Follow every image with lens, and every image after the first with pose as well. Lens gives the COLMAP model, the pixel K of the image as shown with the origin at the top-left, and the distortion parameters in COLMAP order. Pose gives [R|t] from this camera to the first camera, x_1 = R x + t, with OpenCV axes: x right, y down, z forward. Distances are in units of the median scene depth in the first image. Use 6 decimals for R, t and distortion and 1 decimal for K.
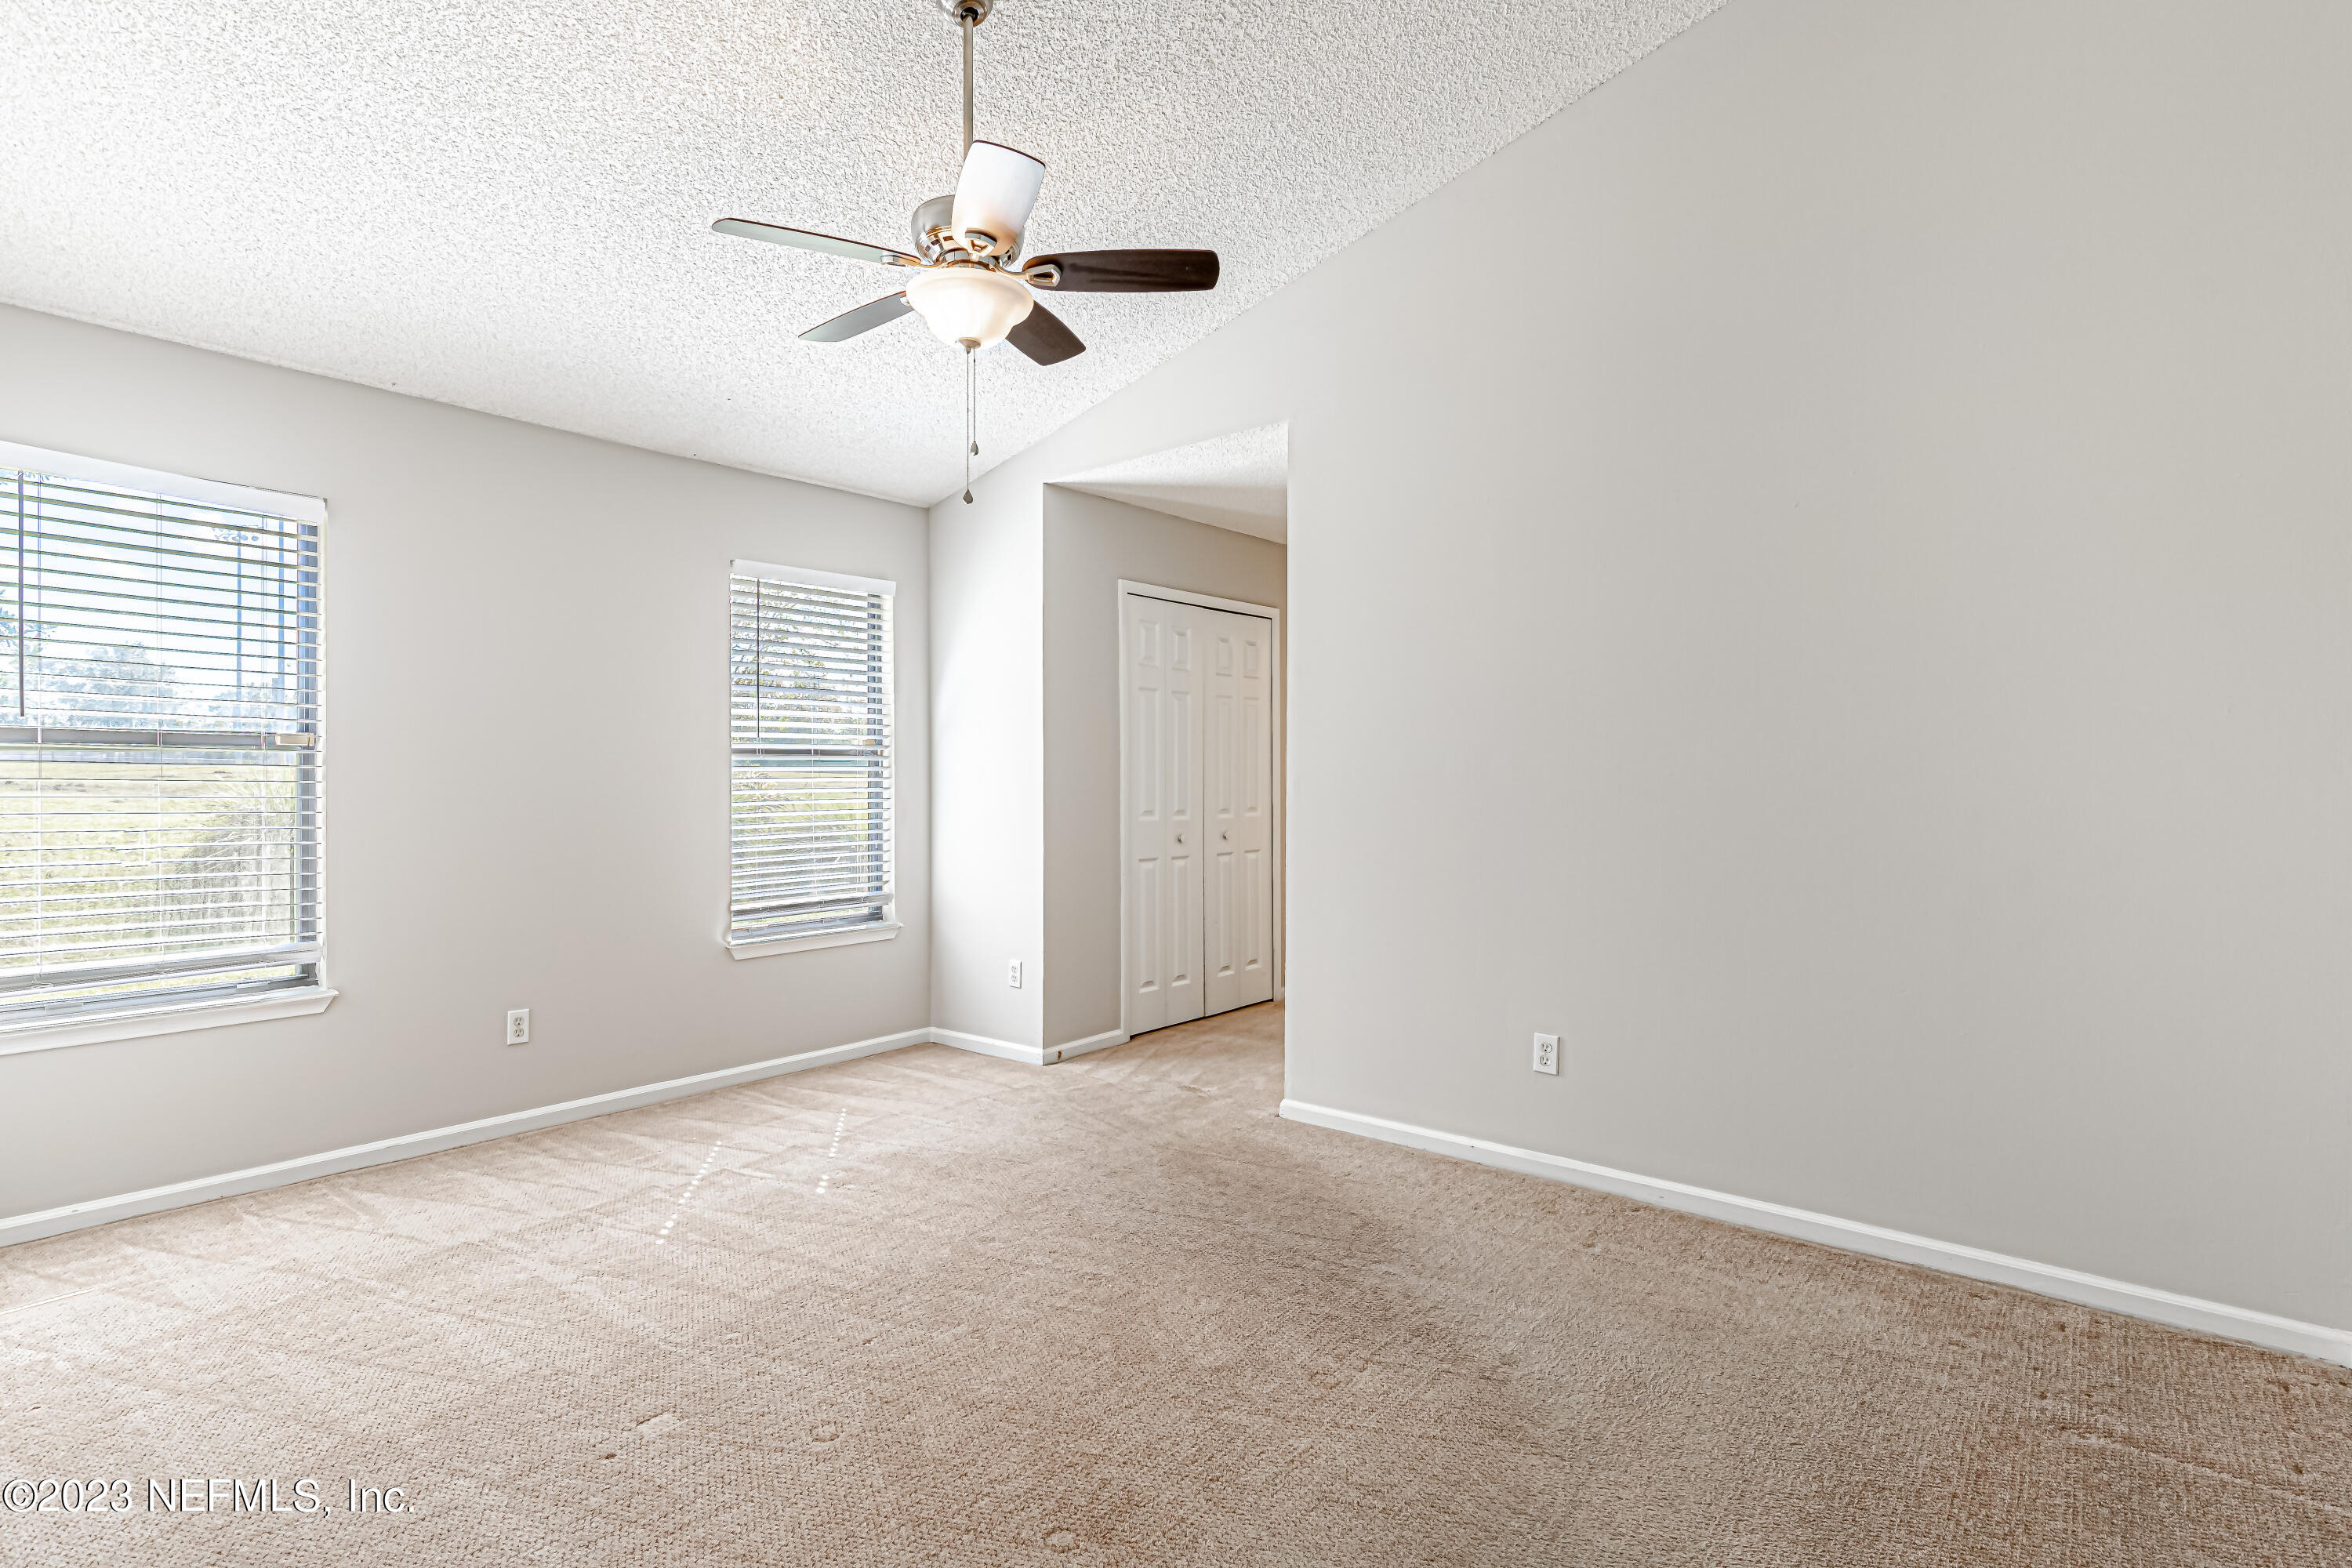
lens RADIAL K [[1140.6, 0, 1080.8], [0, 1140.6, 774.0], [0, 0, 1]] dist [0.005098, -0.000415]
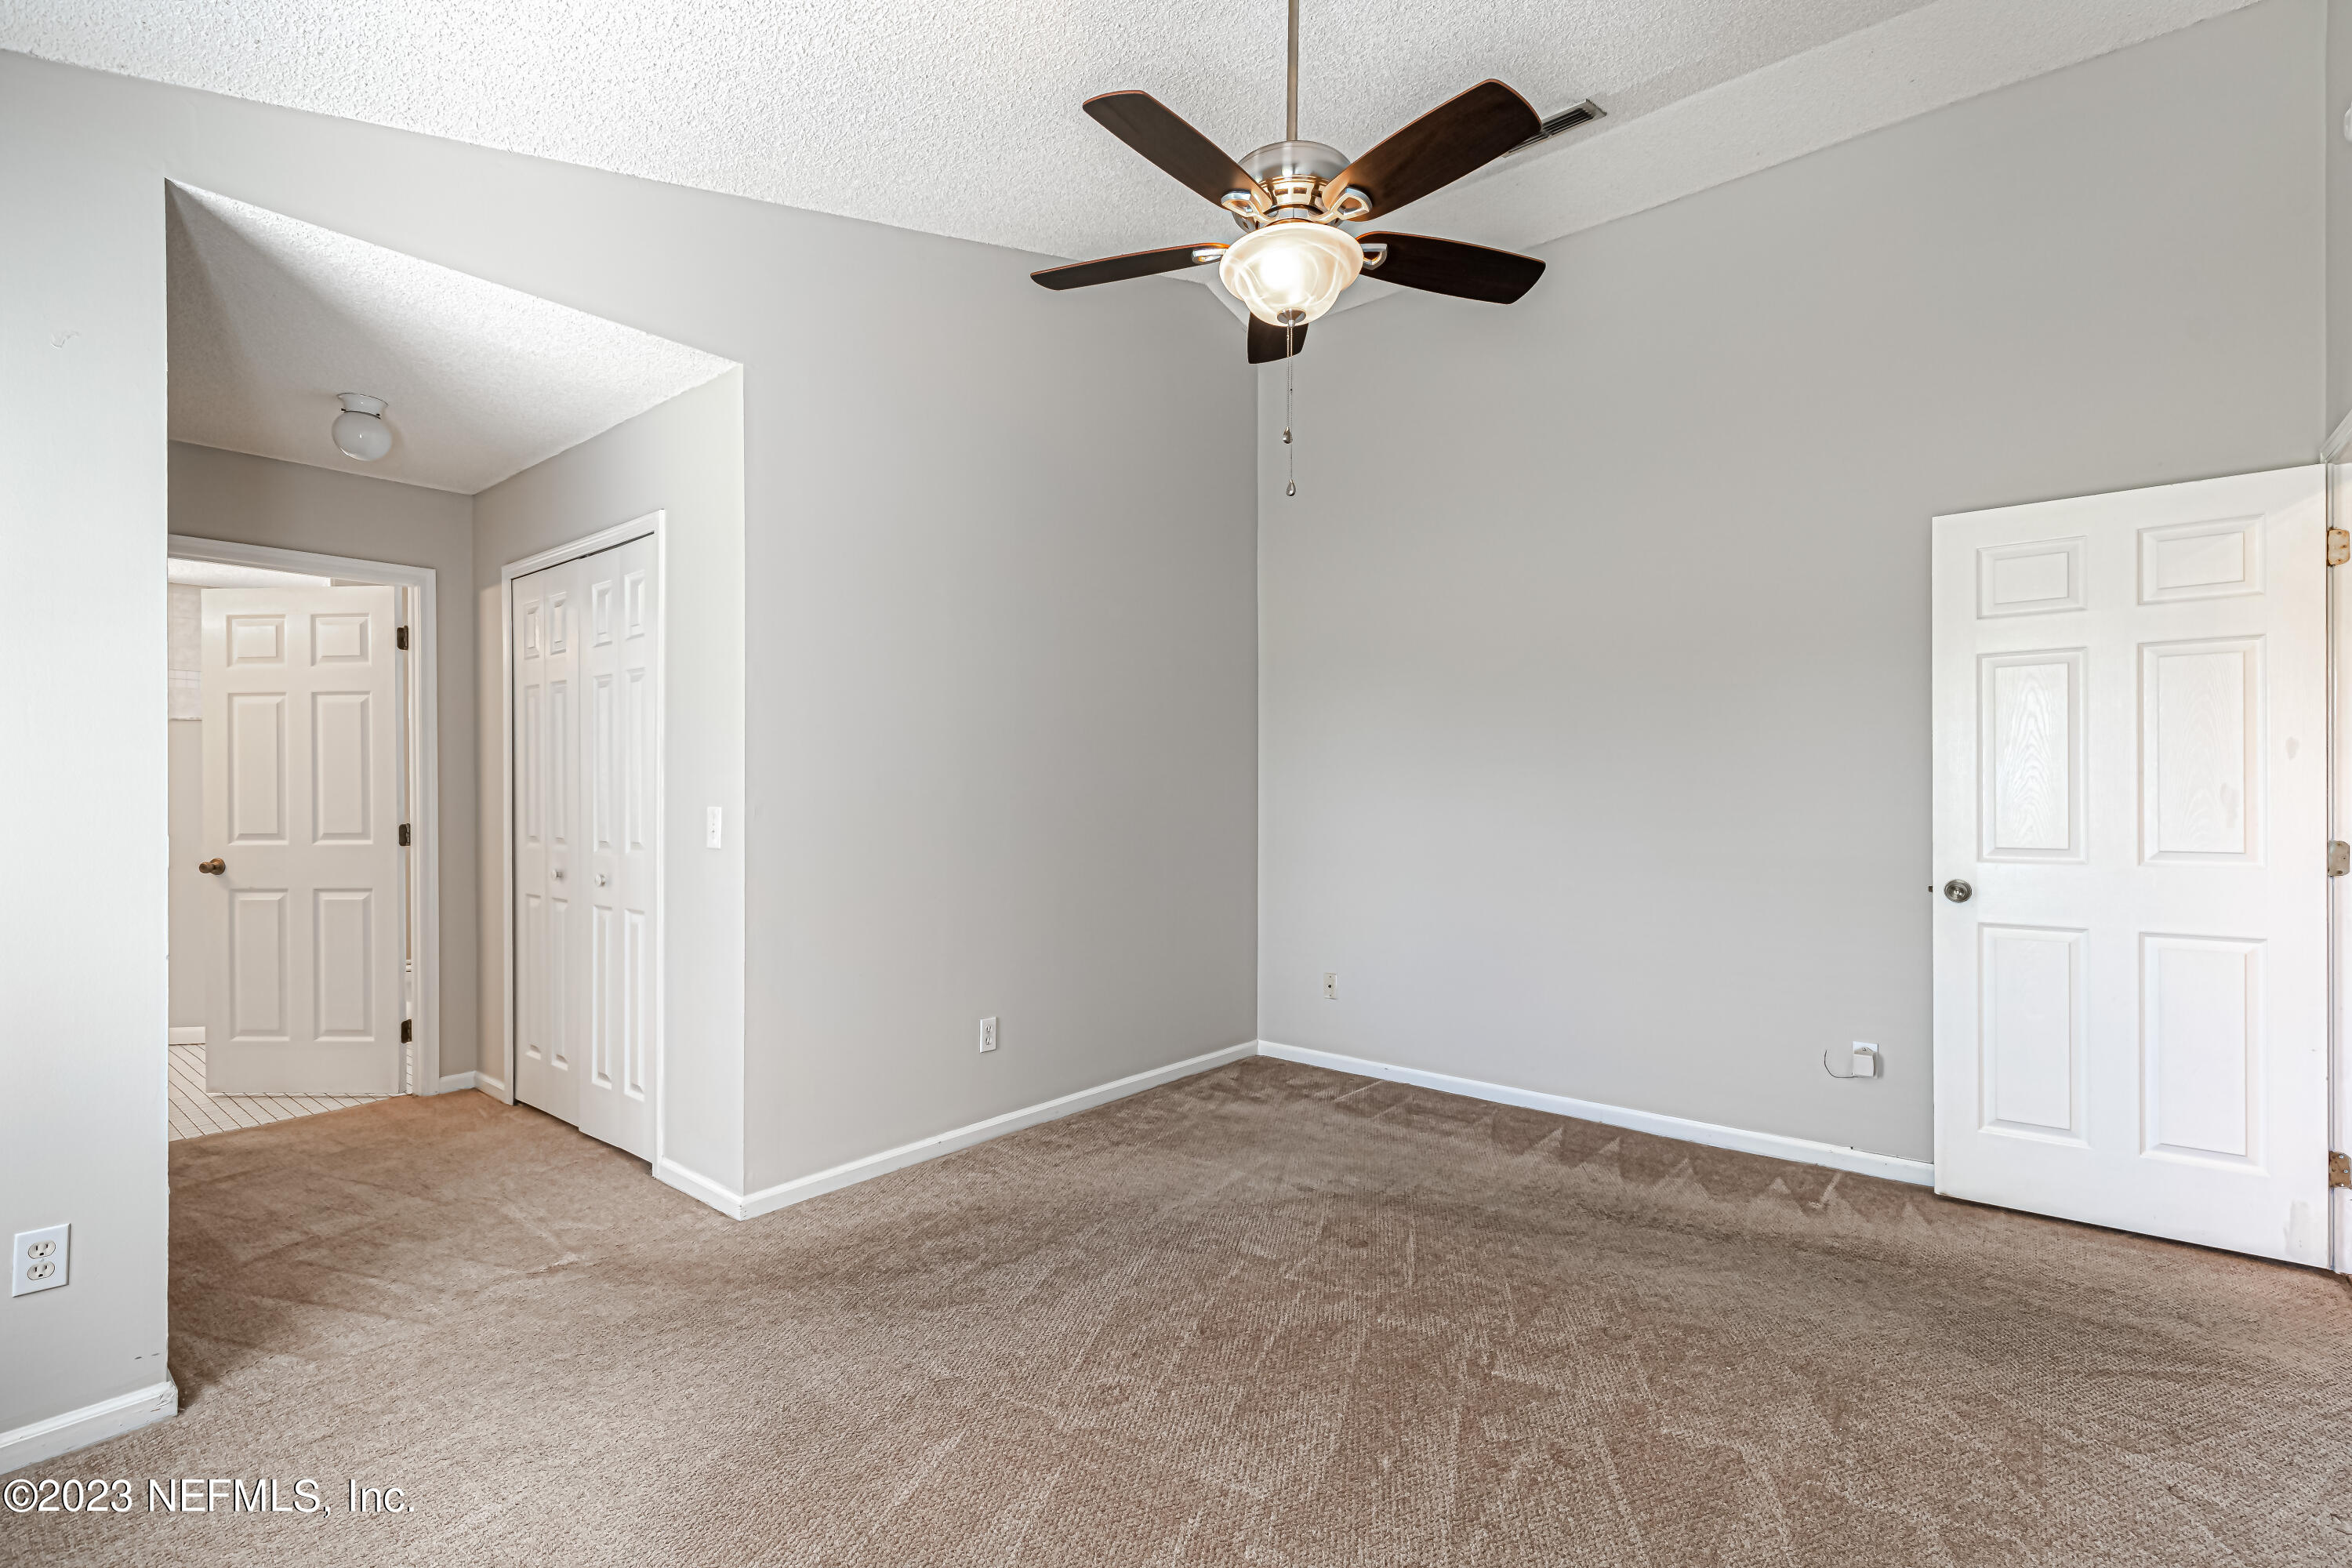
lens RADIAL K [[1062.0, 0, 1186.8], [0, 1062.0, 794.3], [0, 0, 1]] dist [0.013849, -0.003972]
pose [[-0.055687, 0.004525, 0.998438, -0.650190], [-0.003929, 0.999981, -0.004752, -0.001353], [-0.998441, -0.004187, -0.055668, 0.785253]]
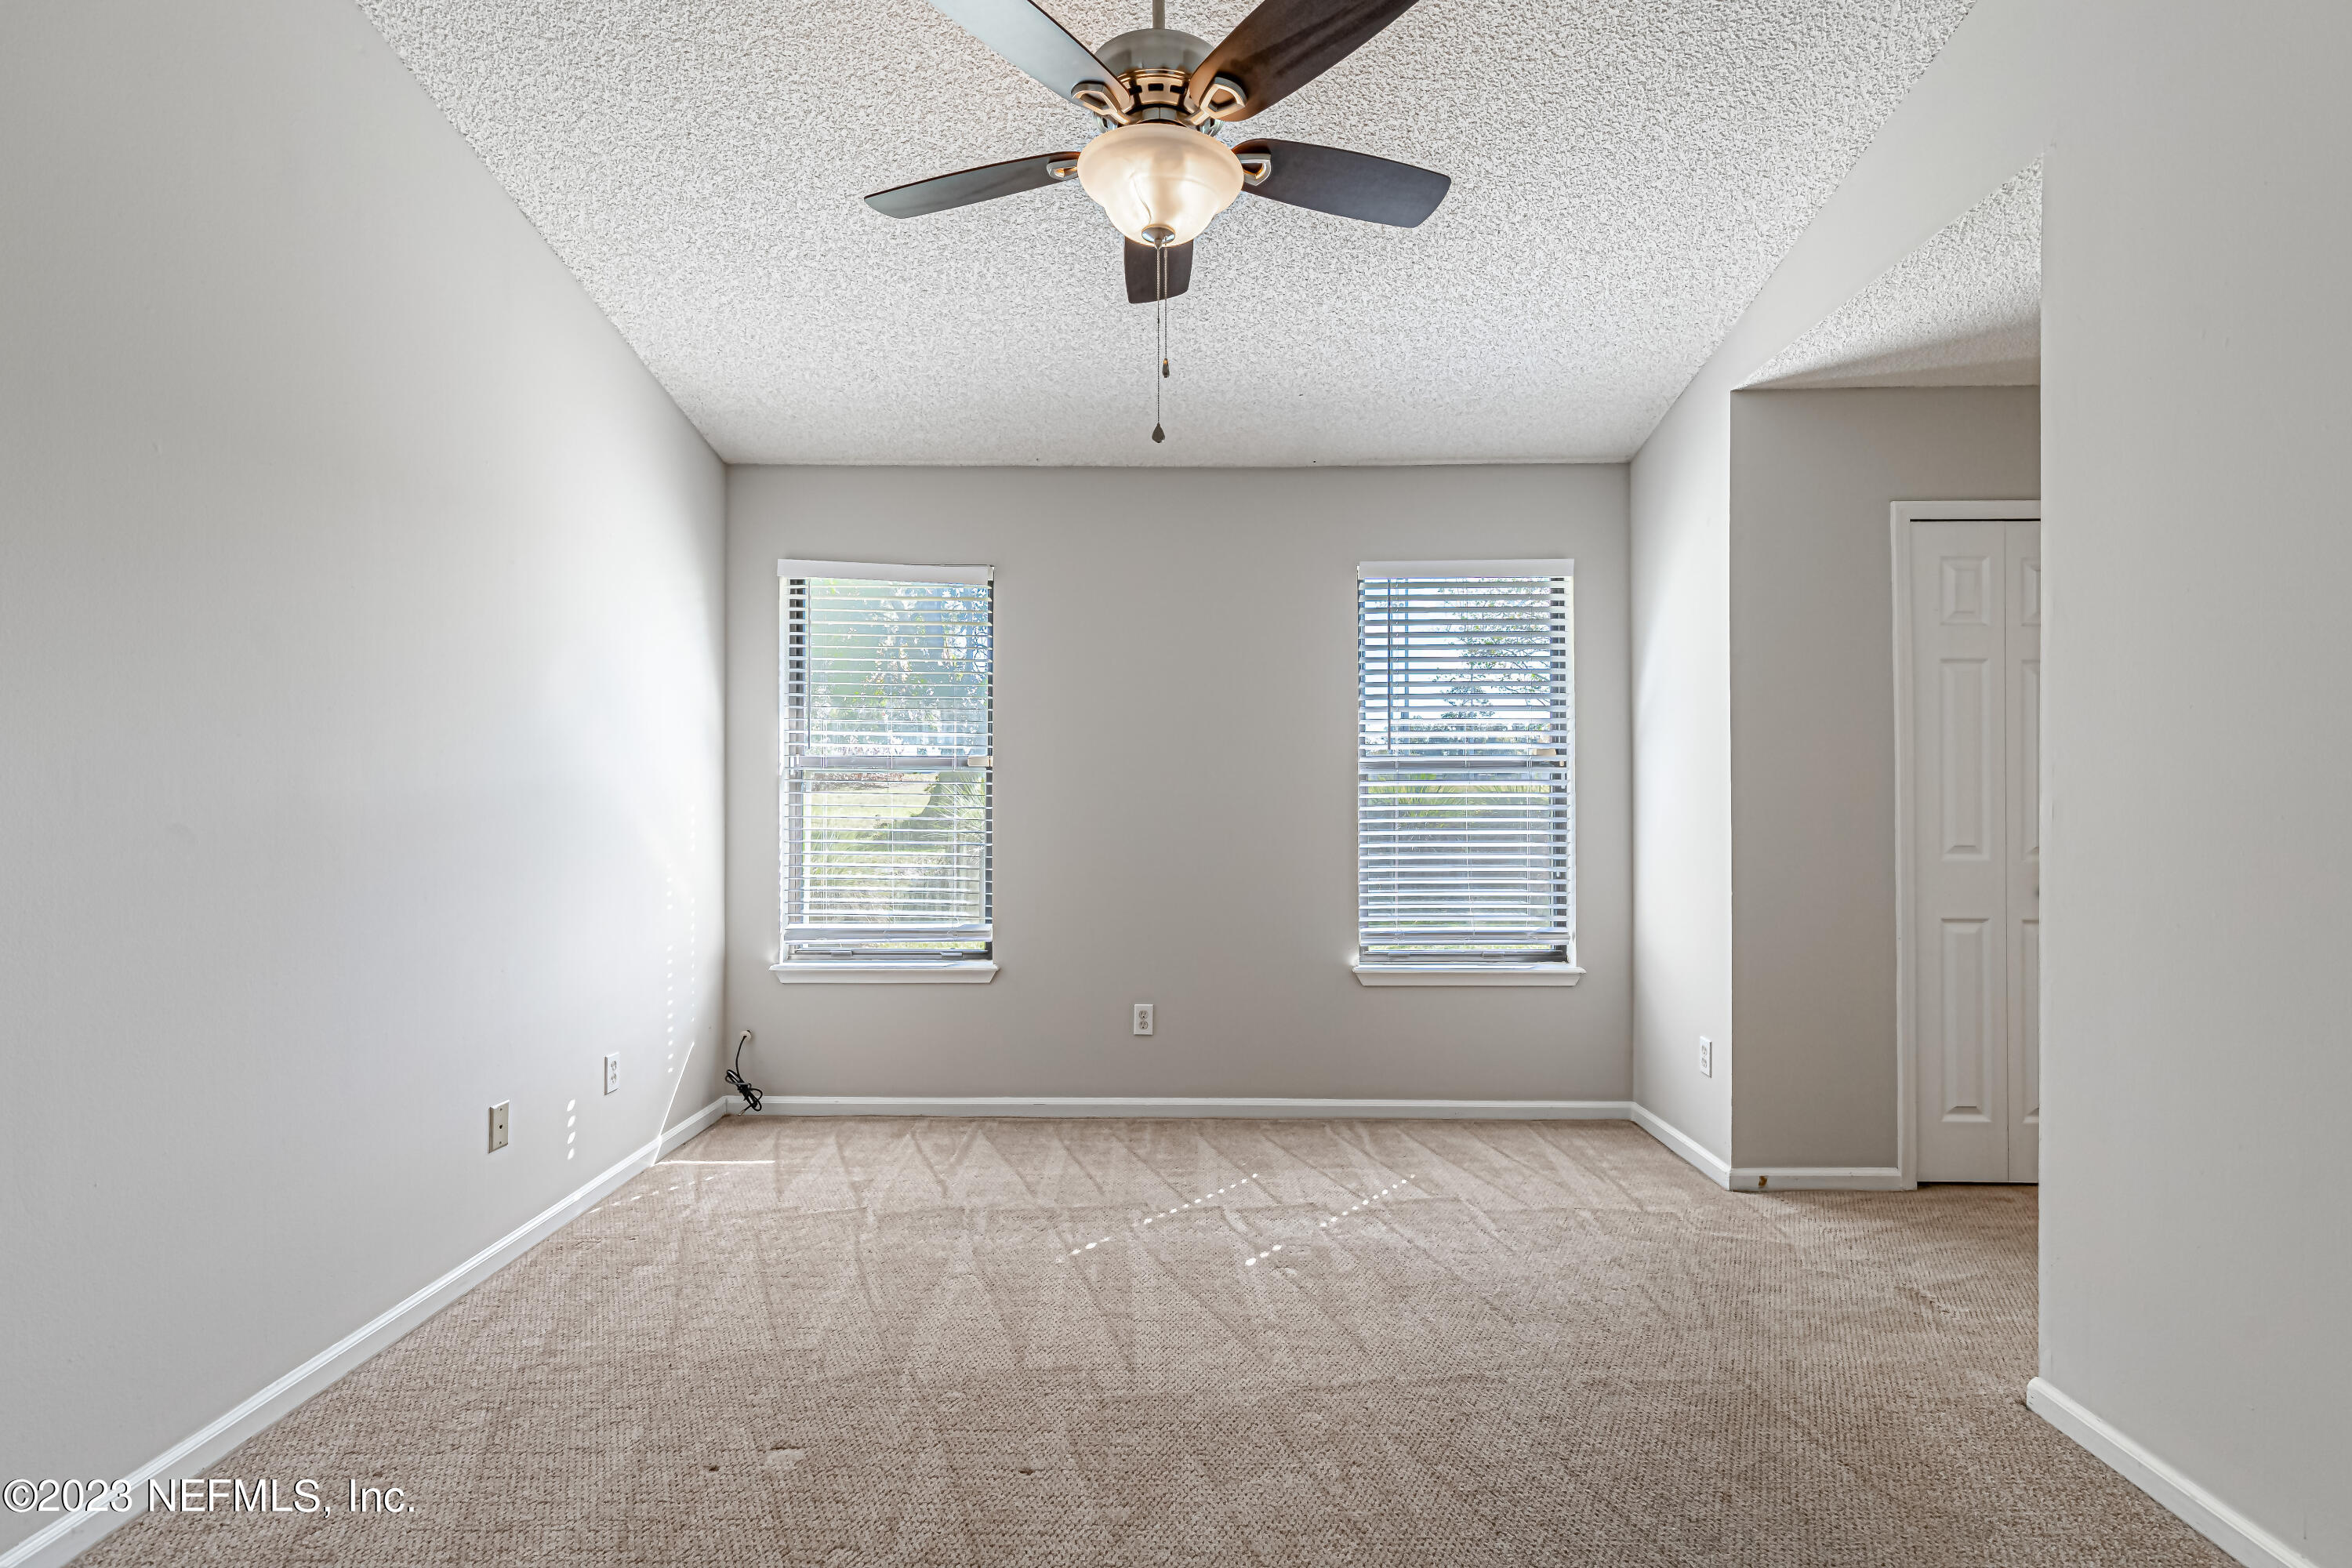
lens RADIAL K [[1062.0, 0, 1183.4], [0, 1062.0, 781.9], [0, 0, 1]] dist [0.013849, -0.003972]
pose [[0.670682, -0.003083, -0.741738, 0.309286], [0.000282, 0.999992, -0.003901, -0.003189], [0.741745, 0.002408, 0.670678, 0.367119]]
